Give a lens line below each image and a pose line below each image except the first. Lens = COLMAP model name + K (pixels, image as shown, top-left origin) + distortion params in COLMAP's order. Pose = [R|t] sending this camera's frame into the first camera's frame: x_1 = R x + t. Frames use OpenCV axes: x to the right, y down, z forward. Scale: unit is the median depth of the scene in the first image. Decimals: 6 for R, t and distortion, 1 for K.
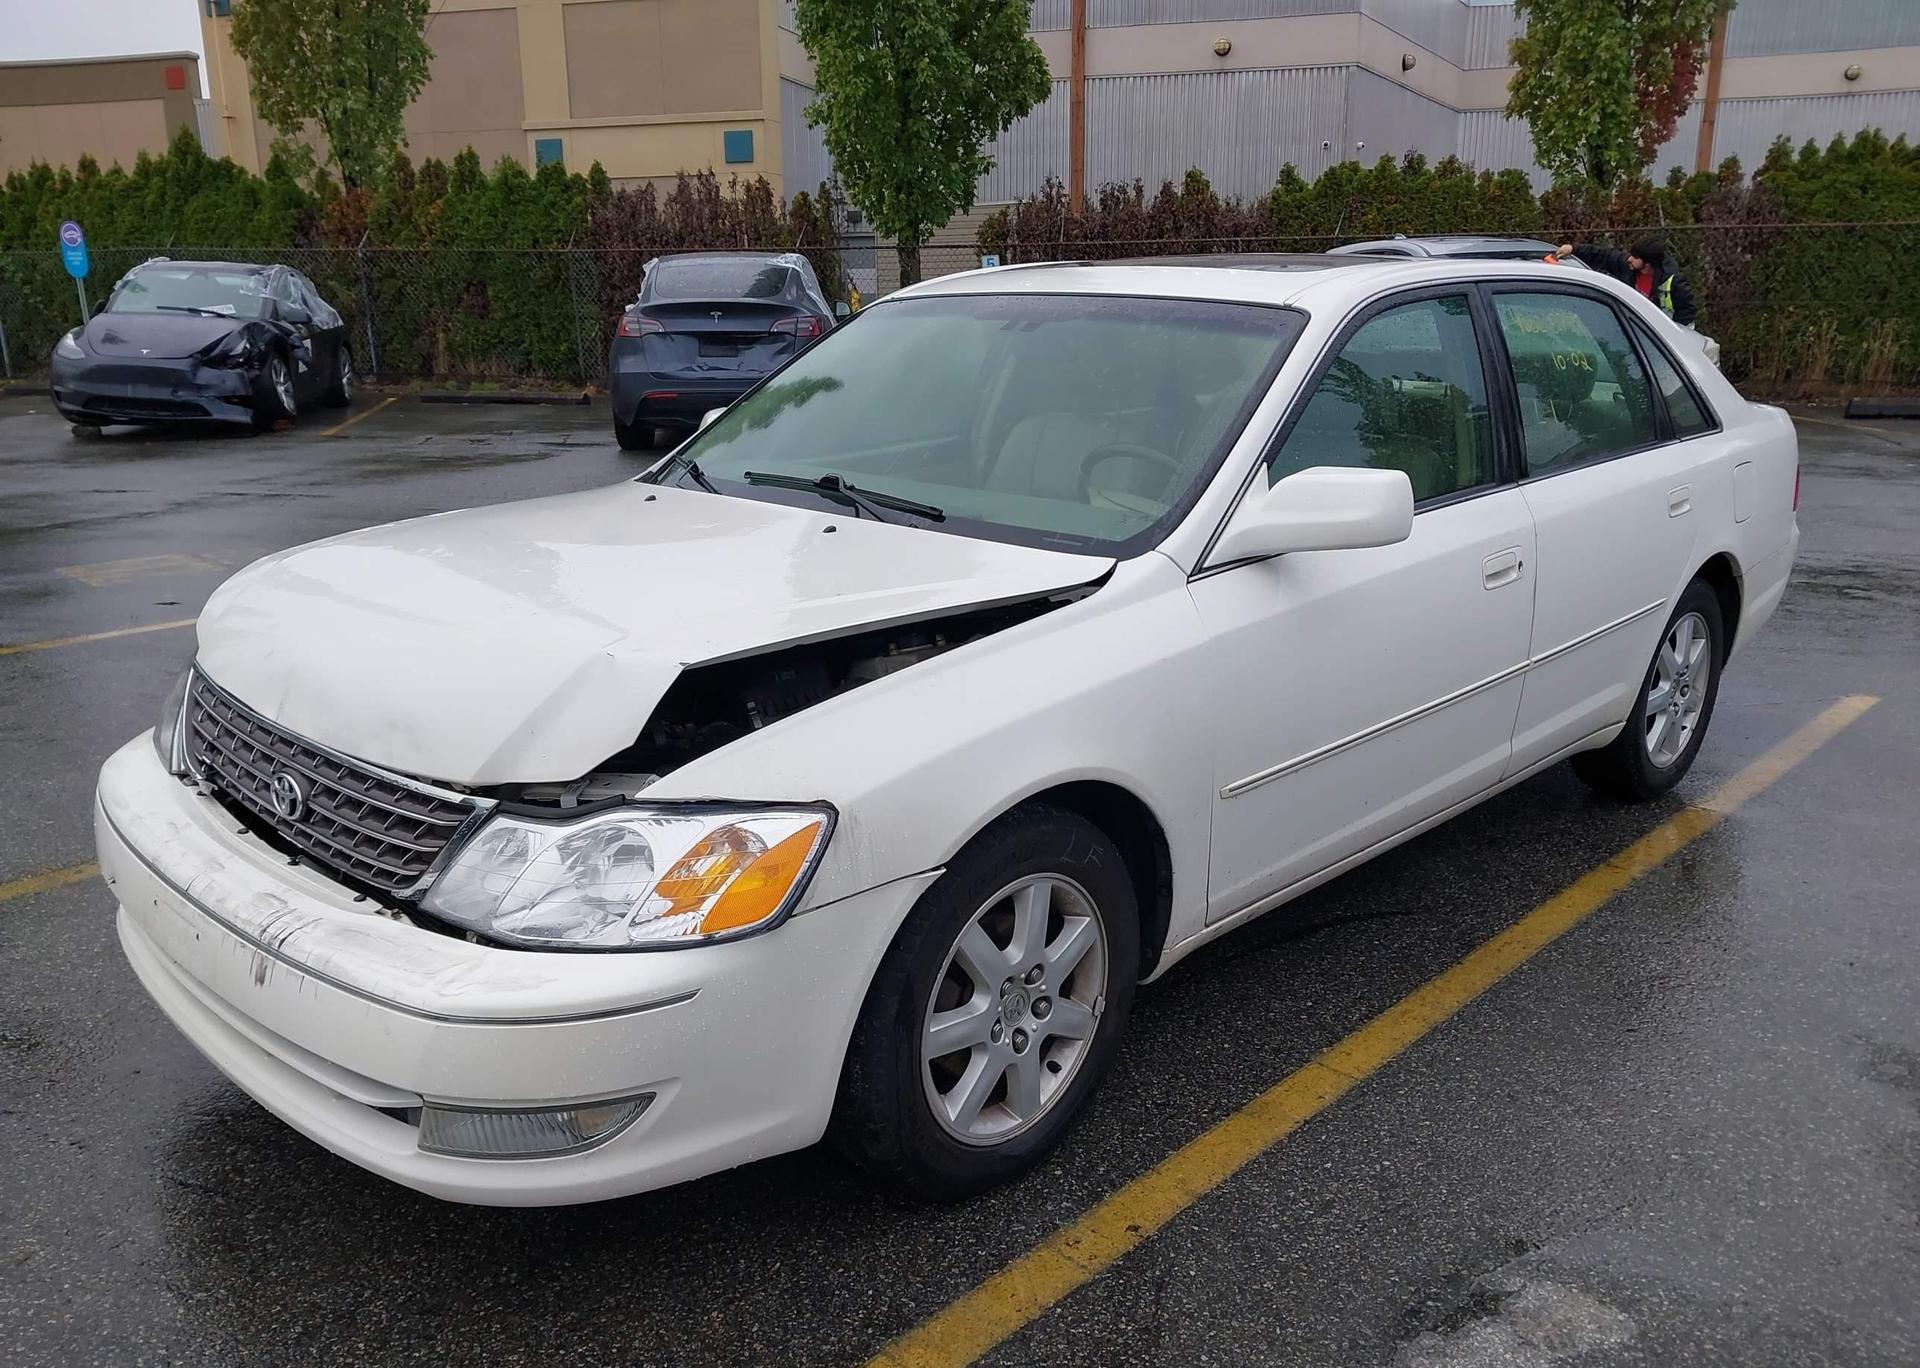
lens RADIAL K [[1525.8, 0, 938.8], [0, 1525.8, 709.9], [0, 0, 1]] dist [0.010415, -0.009783]
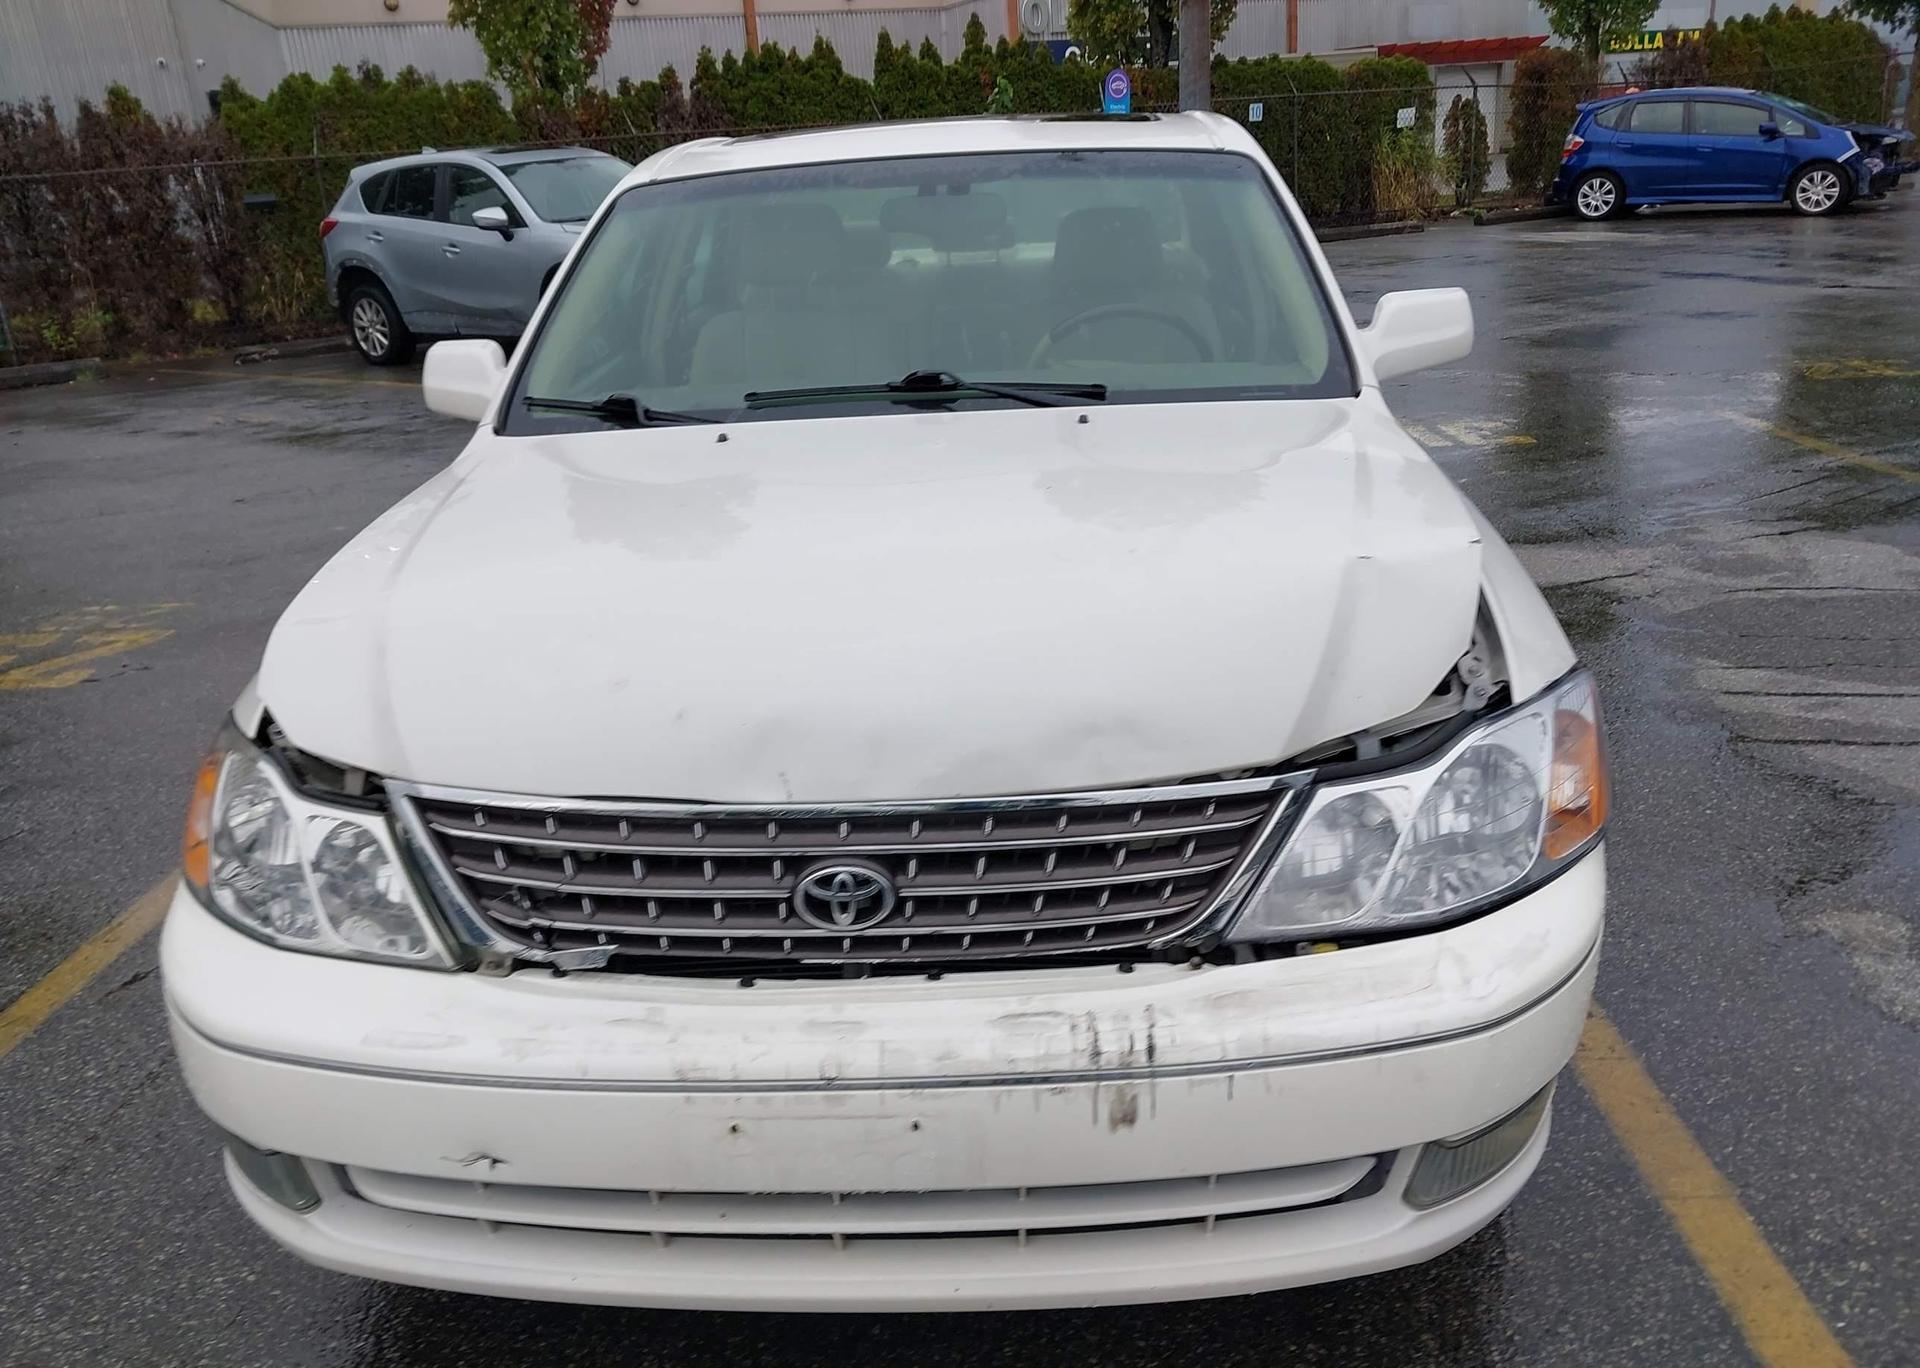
lens RADIAL K [[1538.7, 0, 955.5], [0, 1538.7, 696.7], [0, 0, 1]] dist [0.021156, -0.018473]
pose [[0.739643, -0.259183, 0.621089, -0.118357], [0.240099, 0.963762, 0.116252, -0.014636], [-0.628713, 0.063138, 0.775070, 0.065452]]
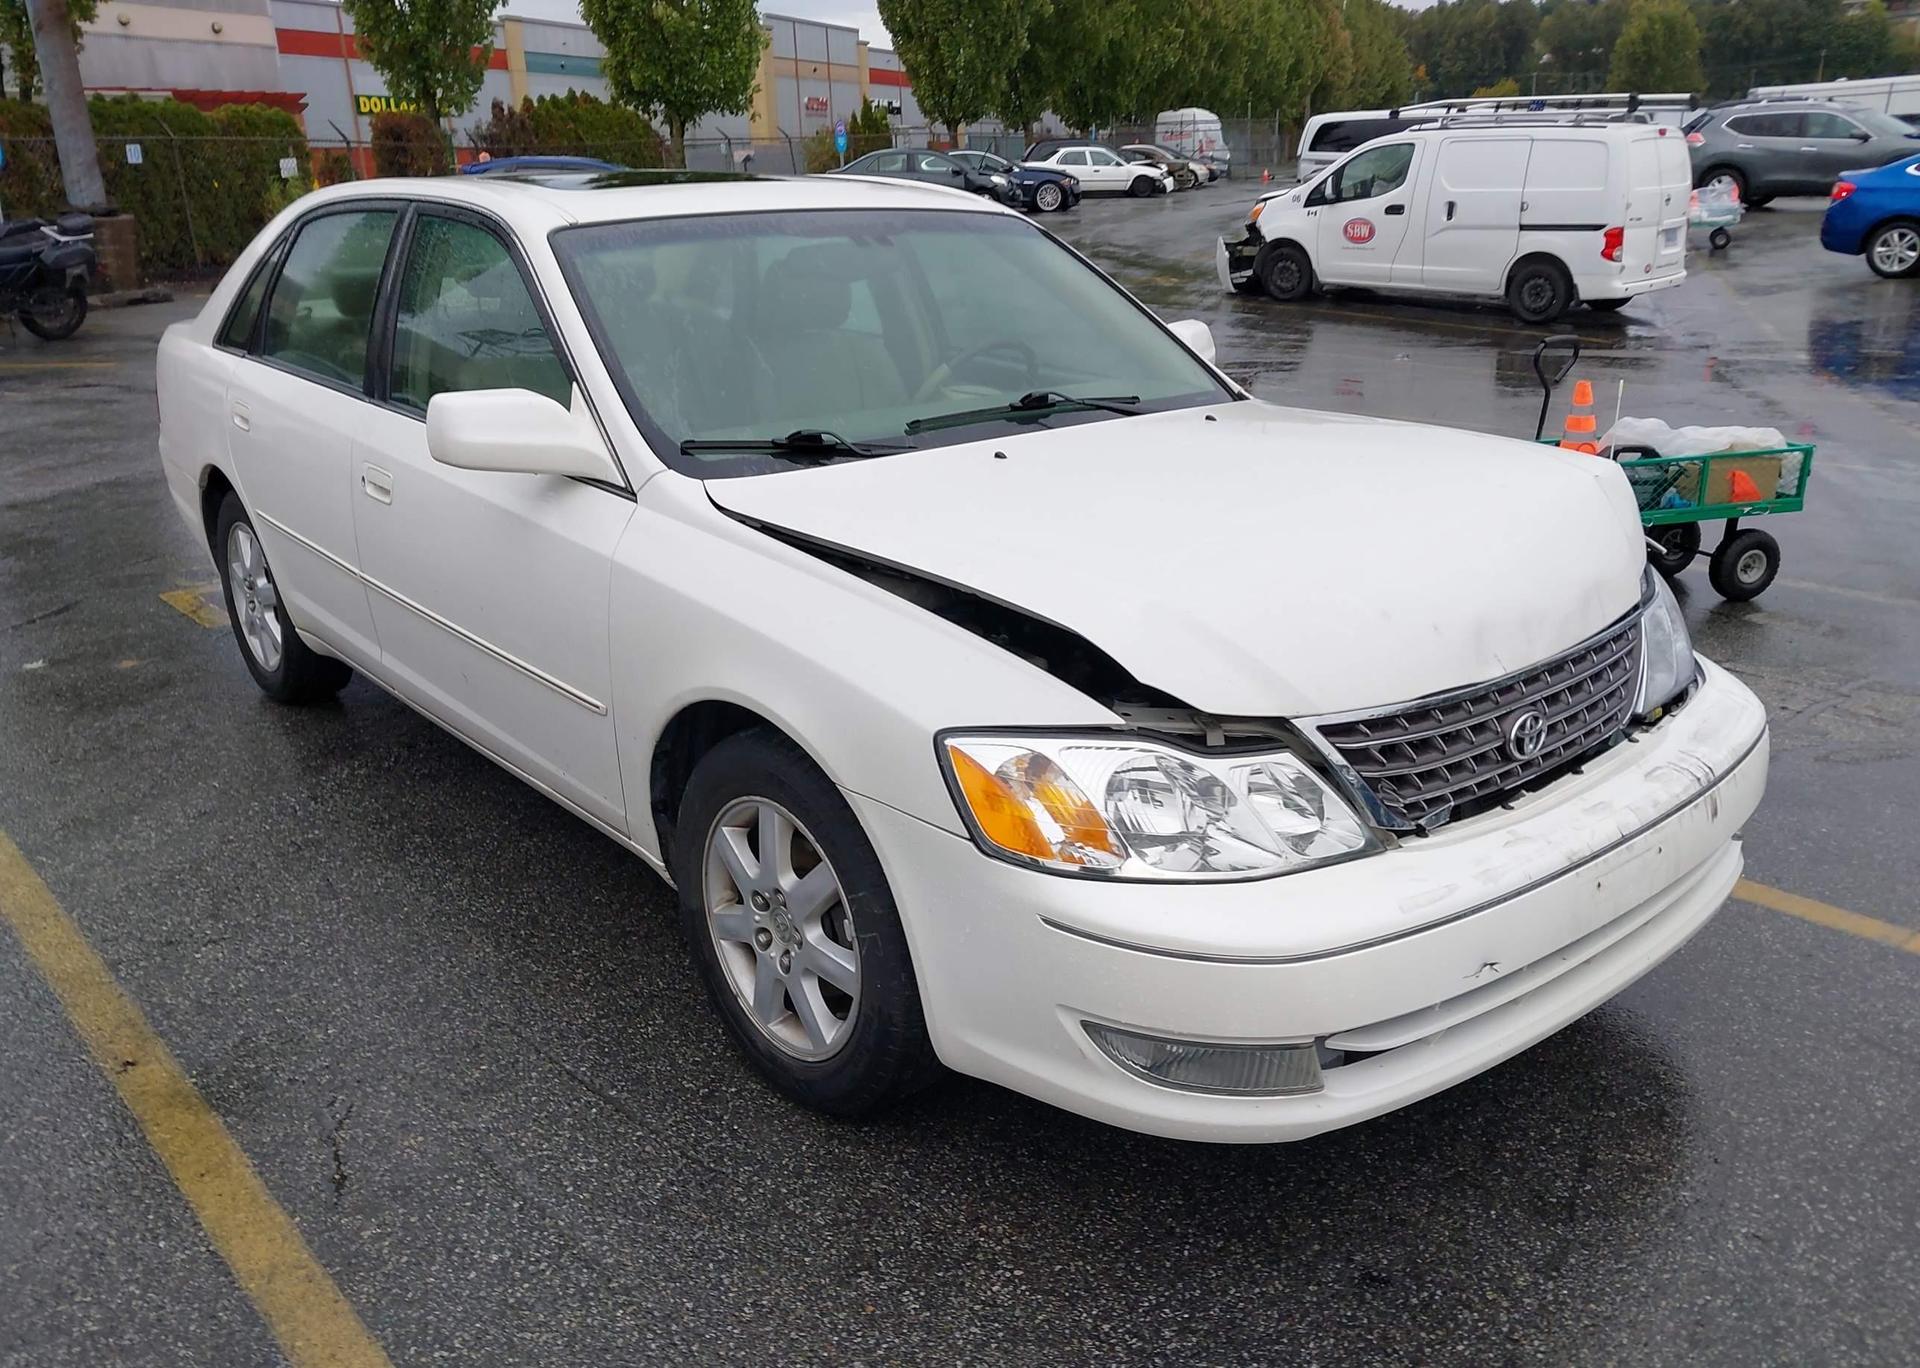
lens RADIAL K [[1525.8, 0, 950.9], [0, 1525.8, 666.4], [0, 0, 1]] dist [0.010415, -0.009783]
pose [[0.079650, -0.308515, 0.947879, -0.204799], [0.287191, 0.917682, 0.274554, -0.053504], [-0.954556, 0.250355, 0.161696, 0.177532]]
